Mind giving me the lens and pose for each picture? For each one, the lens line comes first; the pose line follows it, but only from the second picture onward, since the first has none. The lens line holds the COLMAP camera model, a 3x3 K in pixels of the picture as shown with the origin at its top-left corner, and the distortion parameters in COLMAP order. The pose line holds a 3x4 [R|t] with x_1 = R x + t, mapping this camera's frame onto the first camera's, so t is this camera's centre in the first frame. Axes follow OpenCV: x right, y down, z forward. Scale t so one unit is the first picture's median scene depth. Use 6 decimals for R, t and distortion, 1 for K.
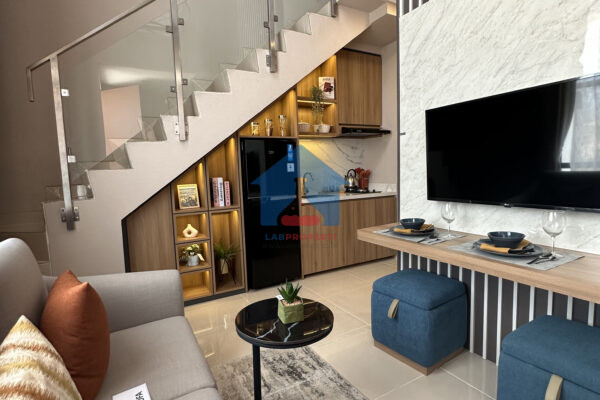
lens RADIAL K [[321.2, 0, 301.8], [0, 321.2, 199.9], [0, 0, 1]] dist [-0.002723, -0.001004]
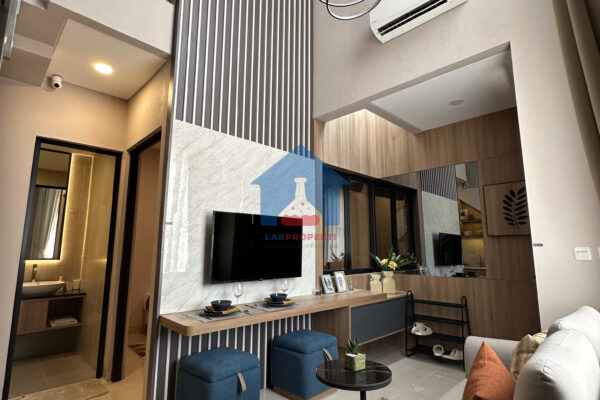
lens RADIAL K [[321.2, 0, 300.3], [0, 321.2, 196.7], [0, 0, 1]] dist [-0.002723, -0.001004]
pose [[-0.271128, 0.182820, 0.945022, -0.609799], [0.101788, 0.981738, -0.160720, -0.063730], [-0.957146, 0.052616, -0.284786, 0.689463]]
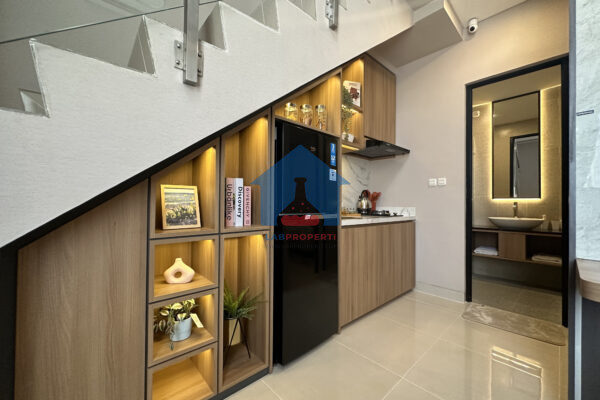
lens RADIAL K [[237.4, 0, 296.6], [0, 237.4, 199.1], [0, 0, 1]] dist [-0.010774, -0.000340]
pose [[0.977590, 0.048417, 0.204876, -0.236352], [-0.024658, 0.992829, -0.116970, 0.018360], [-0.209070, 0.109297, 0.971773, 0.546690]]
